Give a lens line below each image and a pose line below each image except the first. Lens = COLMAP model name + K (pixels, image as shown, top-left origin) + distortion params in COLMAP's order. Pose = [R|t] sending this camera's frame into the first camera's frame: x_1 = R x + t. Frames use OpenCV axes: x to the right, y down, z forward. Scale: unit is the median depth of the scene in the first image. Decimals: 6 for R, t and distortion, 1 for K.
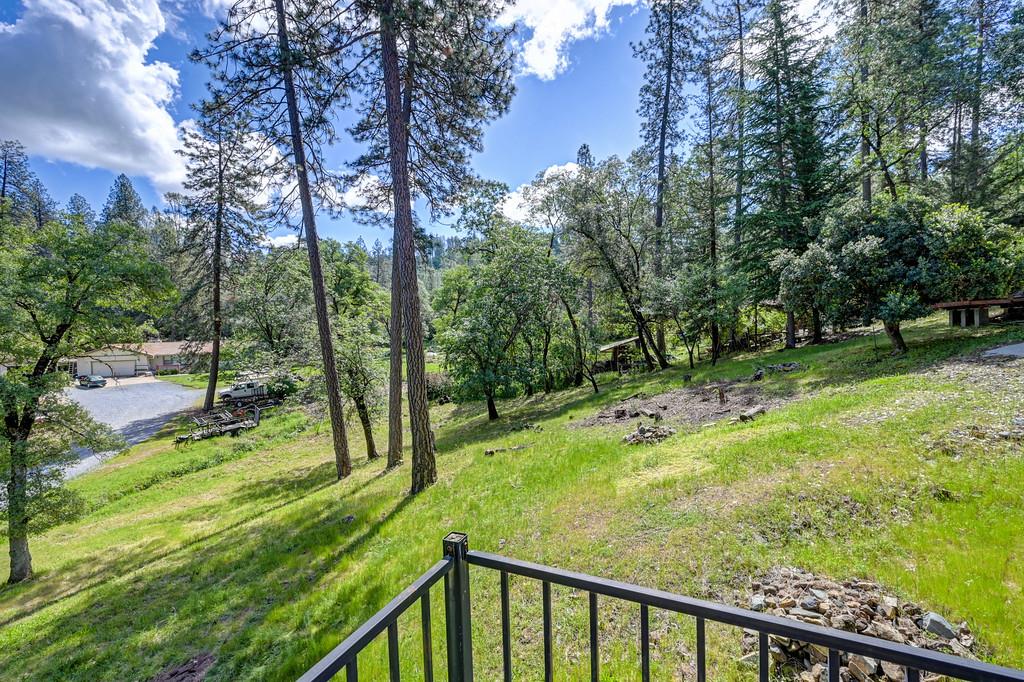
lens RADIAL K [[423.6, 0, 514.7], [0, 423.6, 341.6], [0, 0, 1]] dist [-0.002475, -0.000231]
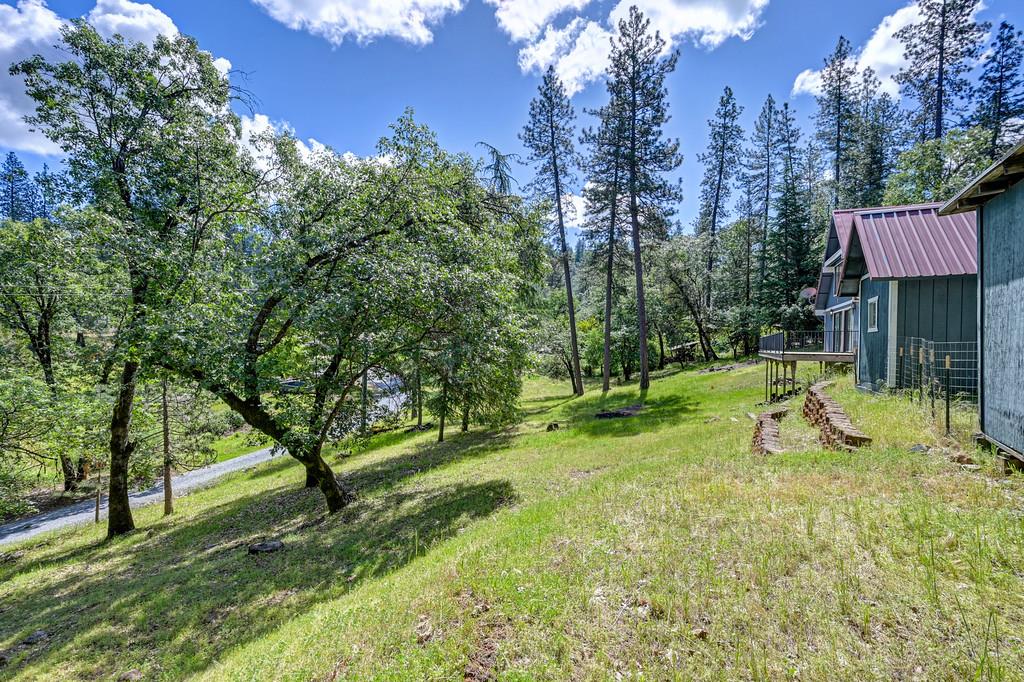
lens RADIAL K [[447.7, 0, 511.3], [0, 447.7, 346.3], [0, 0, 1]] dist [-0.003838, 0.000786]
pose [[0.998841, 0.048102, -0.001905, -0.427204], [-0.048115, 0.998813, -0.007571, 0.054575], [0.001539, 0.007654, 0.999970, -0.738819]]
